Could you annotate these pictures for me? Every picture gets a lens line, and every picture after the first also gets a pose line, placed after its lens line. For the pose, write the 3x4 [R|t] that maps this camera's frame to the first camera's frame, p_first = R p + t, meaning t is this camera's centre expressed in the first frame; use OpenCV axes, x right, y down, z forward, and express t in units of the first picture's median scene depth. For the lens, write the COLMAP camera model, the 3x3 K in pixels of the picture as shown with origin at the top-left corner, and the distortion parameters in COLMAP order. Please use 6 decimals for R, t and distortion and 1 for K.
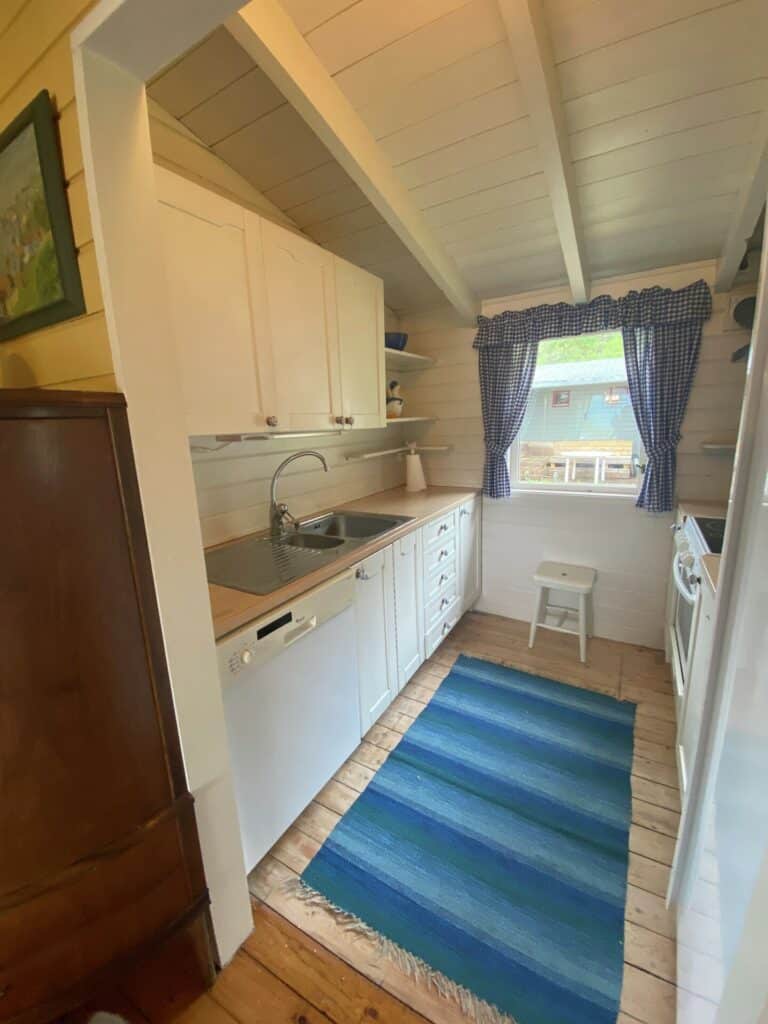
lens RADIAL K [[413.2, 0, 382.5], [0, 413.2, 508.6], [0, 0, 1]] dist [0.016473, -0.018188]
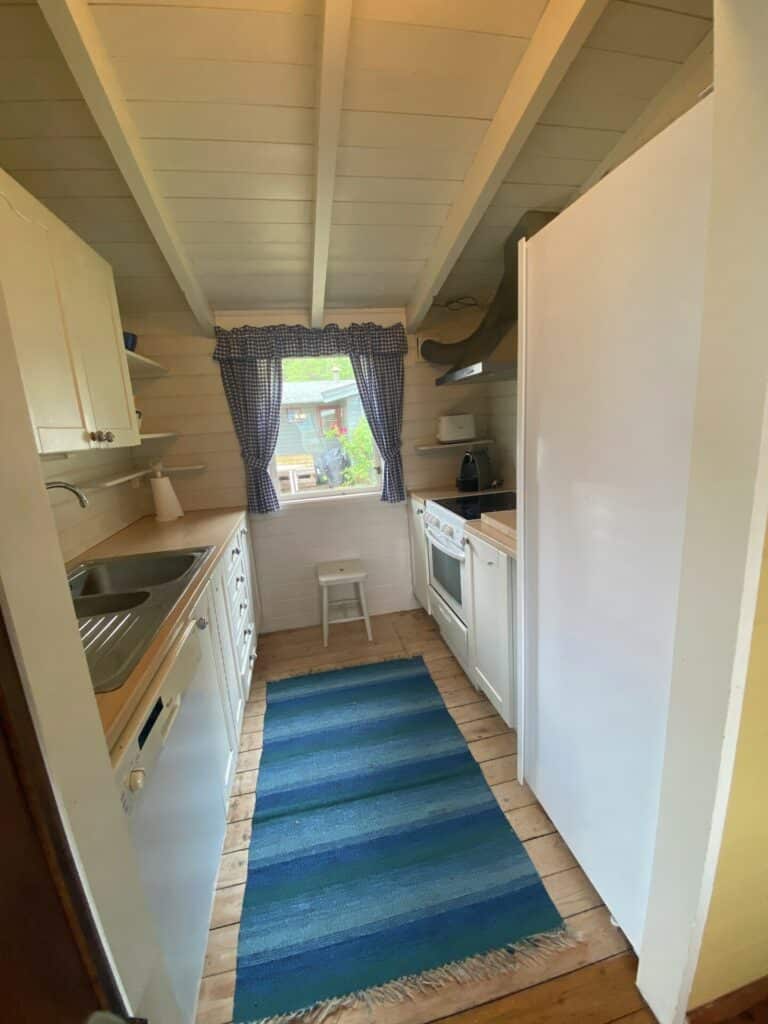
lens RADIAL K [[412.2, 0, 383.0], [0, 412.2, 509.9], [0, 0, 1]] dist [0.017855, -0.019193]
pose [[0.735185, -0.150557, 0.660935, -0.218747], [0.178772, 0.983568, 0.025195, -0.009970], [-0.653868, 0.099634, 0.750020, 0.105535]]
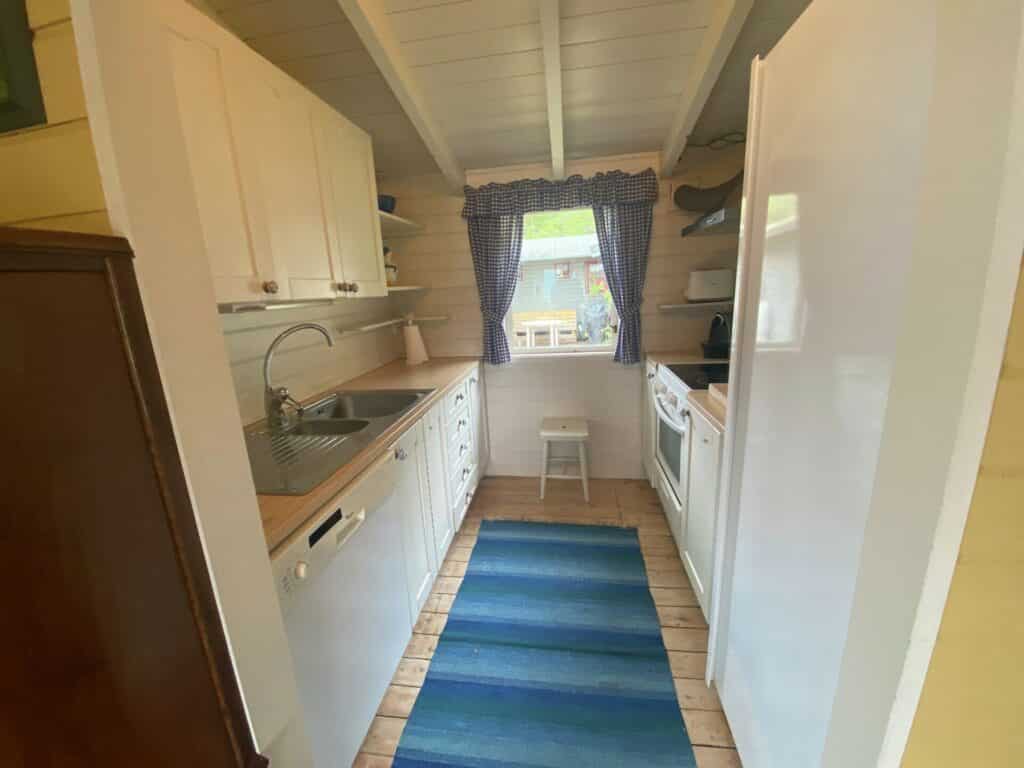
lens RADIAL K [[413.2, 0, 508.3], [0, 413.2, 385.2], [0, 0, 1]] dist [0.016473, -0.018188]
pose [[0.922838, -0.098107, 0.372484, -0.117545], [0.096260, 0.995076, 0.023601, 0.006787], [-0.372965, 0.014076, 0.927739, 0.042450]]
